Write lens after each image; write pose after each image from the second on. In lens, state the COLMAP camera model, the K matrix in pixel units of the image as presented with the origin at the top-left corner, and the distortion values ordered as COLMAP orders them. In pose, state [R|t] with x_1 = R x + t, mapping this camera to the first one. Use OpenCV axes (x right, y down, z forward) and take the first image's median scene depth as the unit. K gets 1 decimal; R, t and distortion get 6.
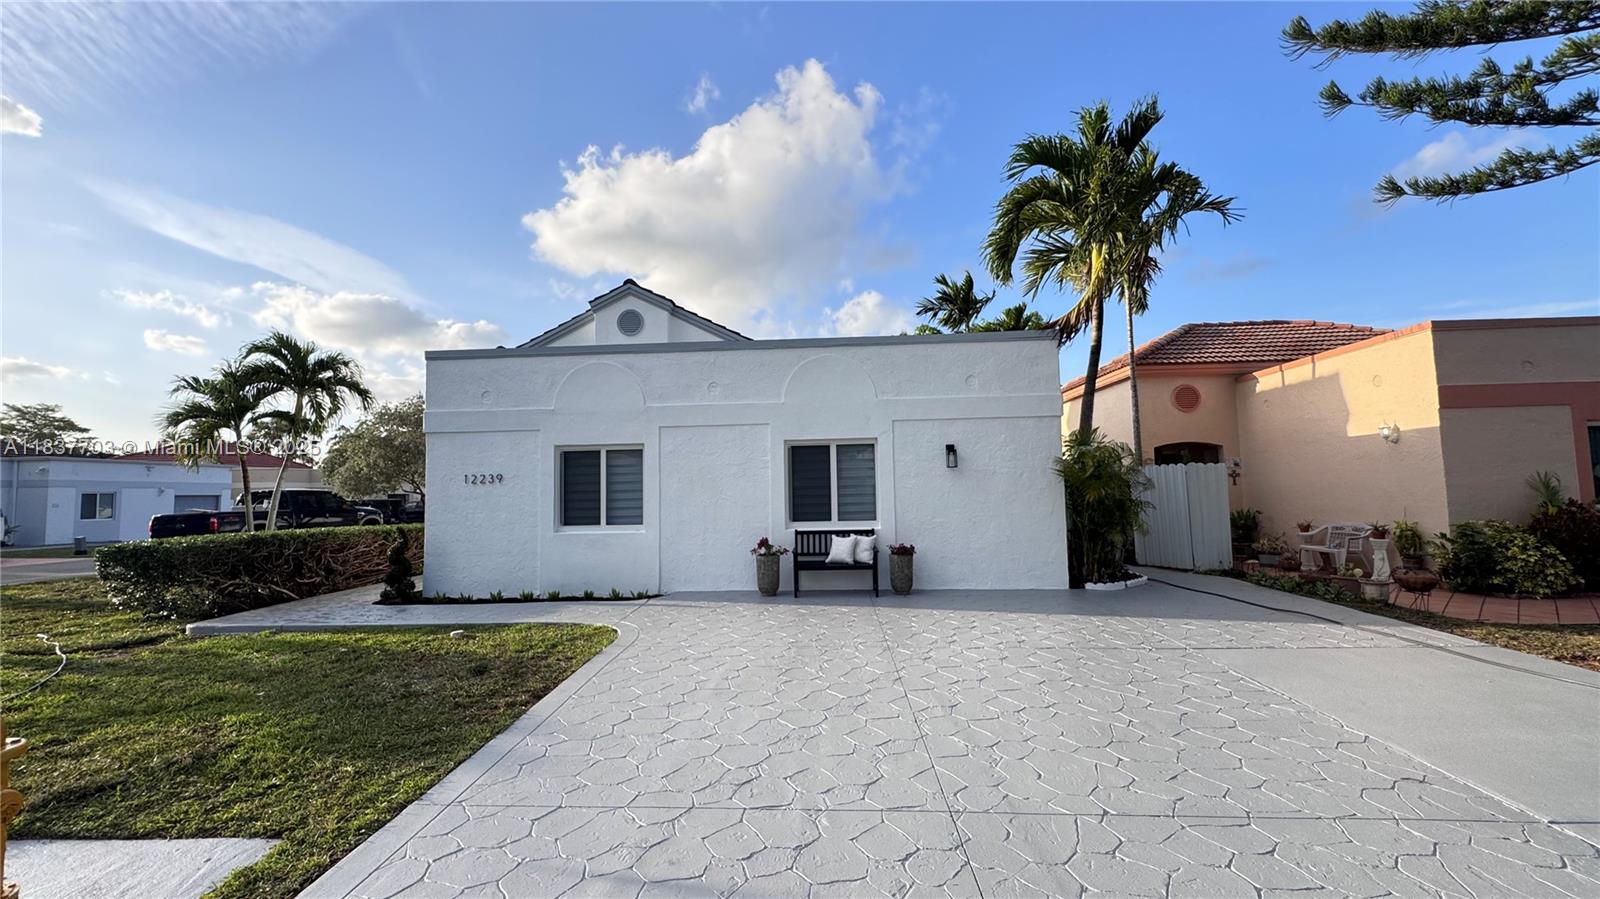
lens RADIAL K [[637.3, 0, 795.9], [0, 637.3, 439.8], [0, 0, 1]] dist [-0.000759, -0.000638]
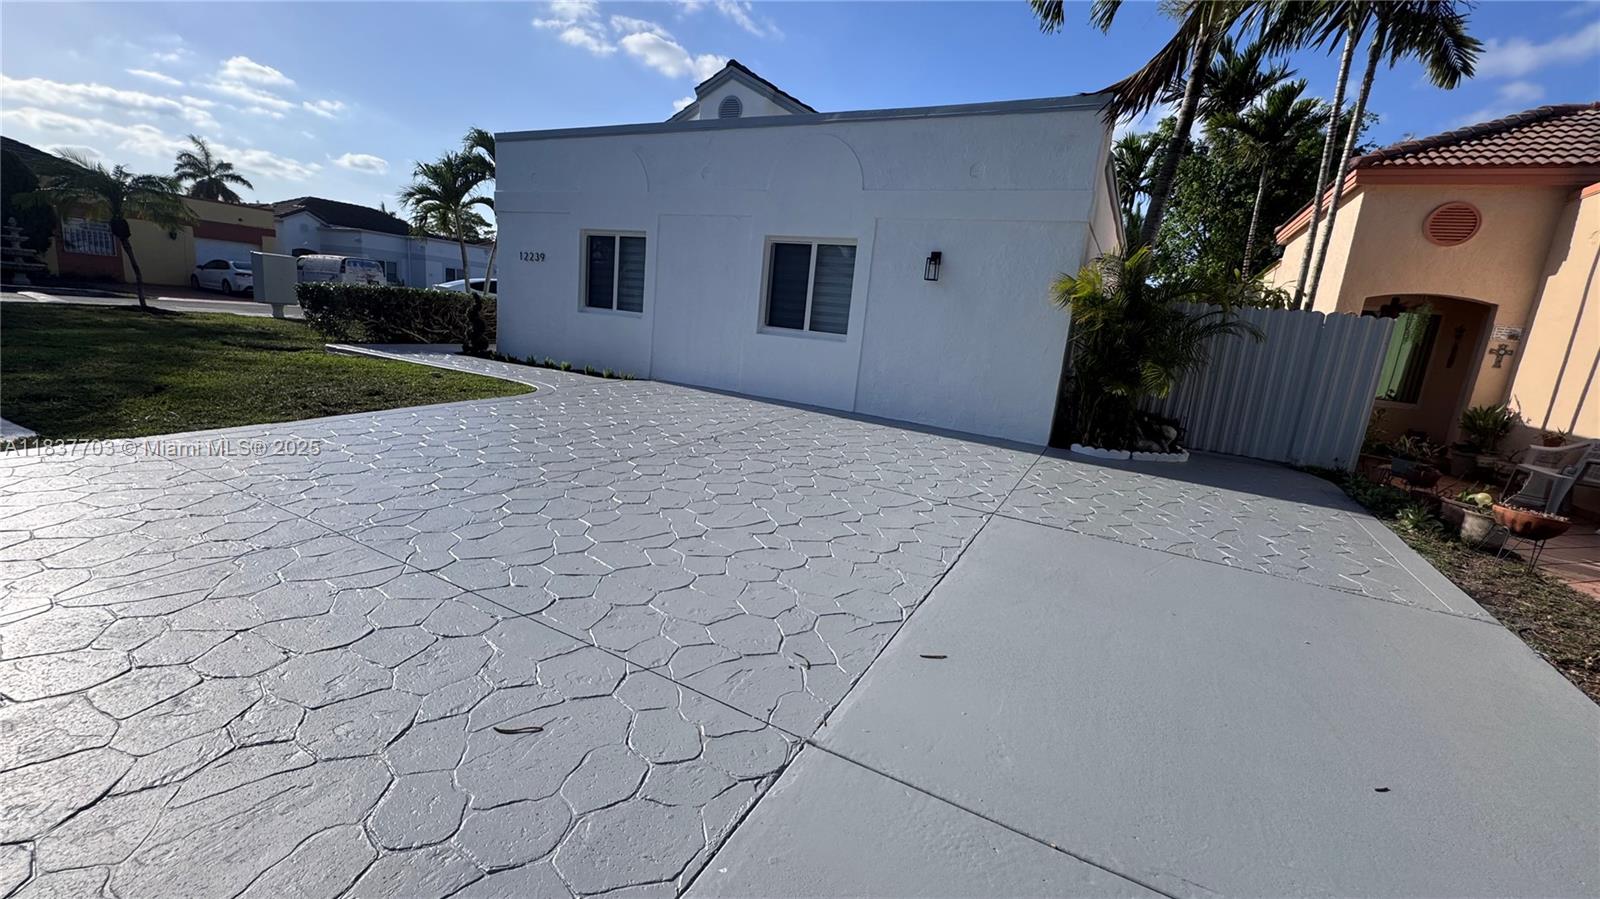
lens RADIAL K [[637.3, 0, 799.6], [0, 637.3, 447.0], [0, 0, 1]] dist [-0.000759, -0.000638]
pose [[0.901180, 0.188578, -0.390274, 0.439031], [-0.078493, 0.956512, 0.280933, 0.030192], [0.426279, -0.222538, 0.876791, 0.145402]]
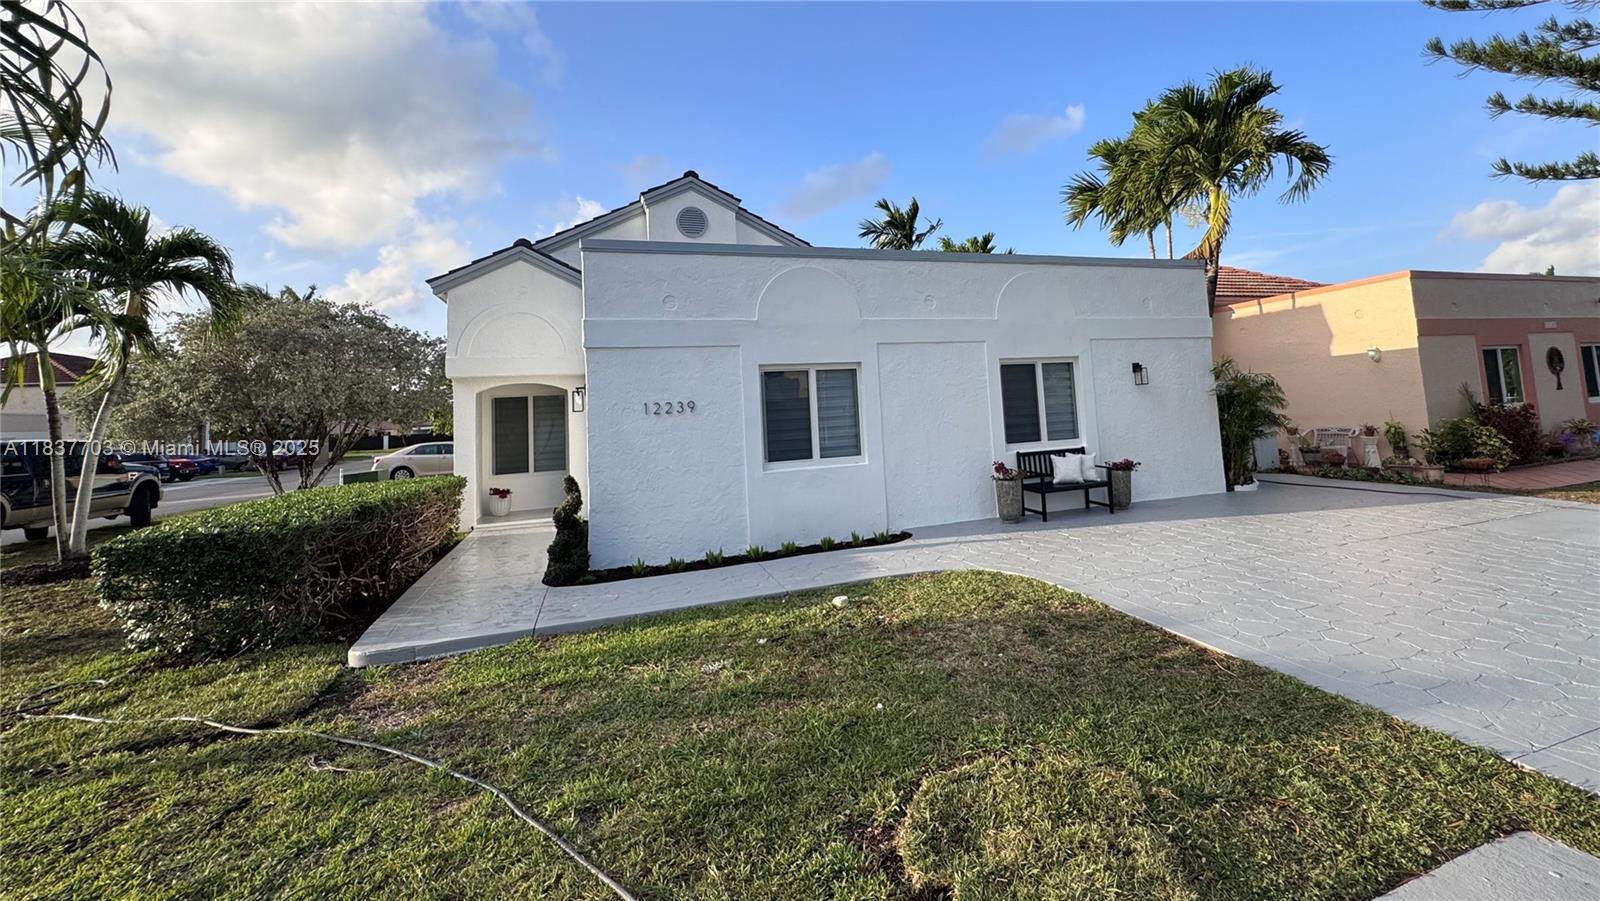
lens RADIAL K [[664.2, 0, 831.7], [0, 664.2, 353.4], [0, 0, 1]] dist [-0.002333, 0.000291]
pose [[0.924083, 0.005107, 0.382158, -0.624455], [0.002438, 0.999812, -0.019255, 0.011181], [-0.382185, 0.018725, 0.923896, 0.175476]]
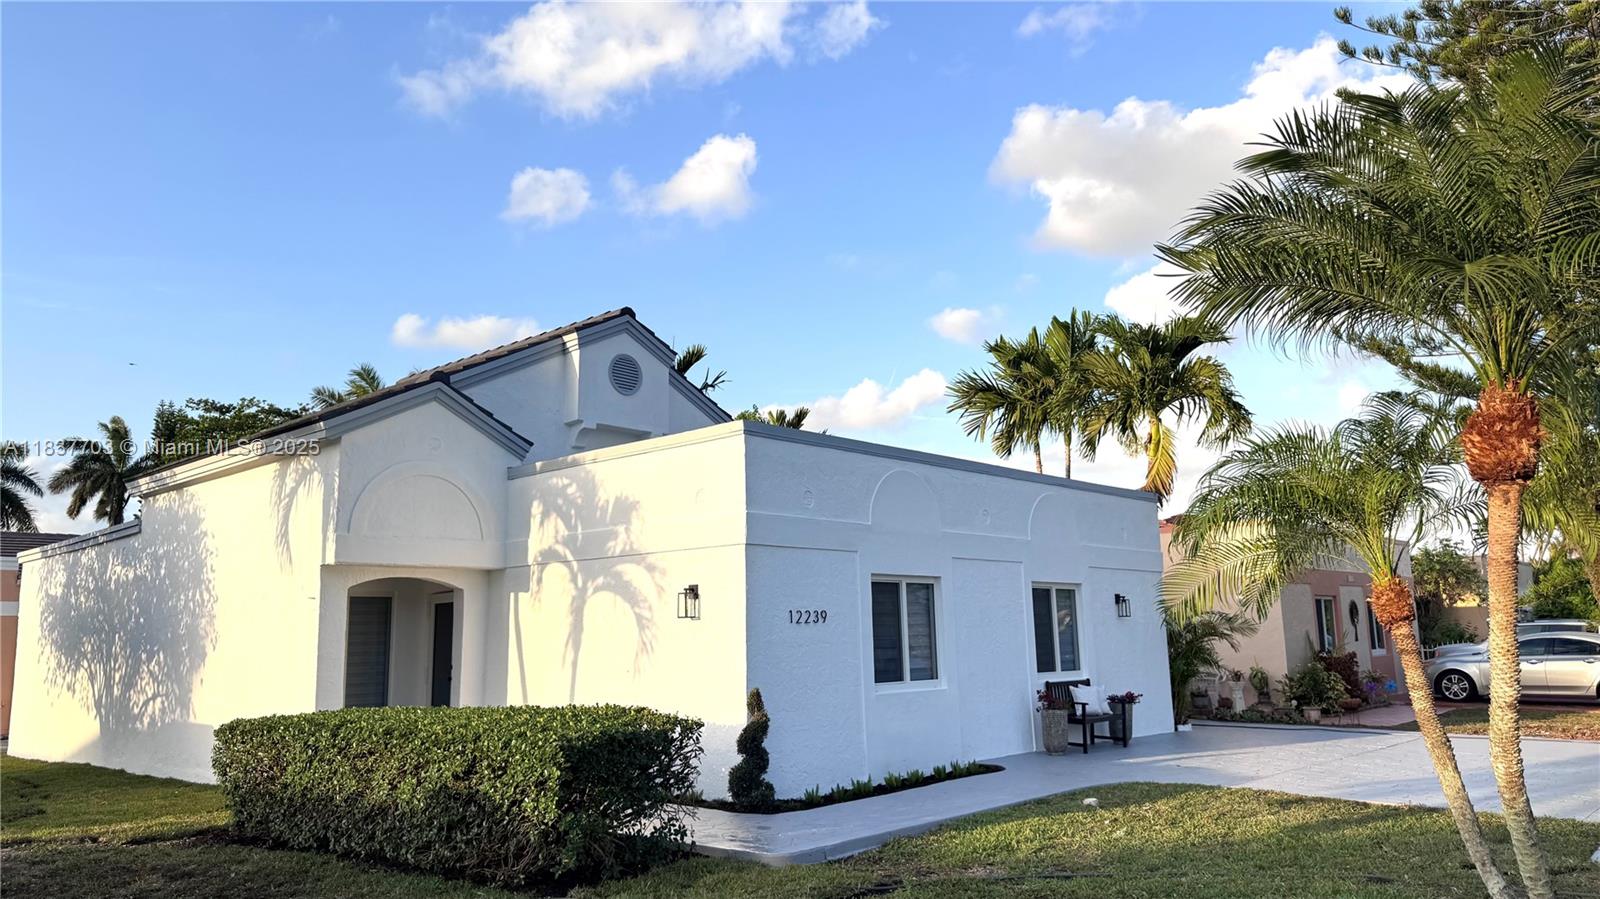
lens RADIAL K [[1108.6, 0, 801.1], [0, 1108.6, 444.0], [0, 0, 1]] dist [0.082443, -0.006348]
pose [[0.629214, 0.139795, 0.764557, -1.459805], [-0.054316, 0.989196, -0.136168, 0.040683], [-0.775332, 0.044151, 0.630009, 0.239667]]
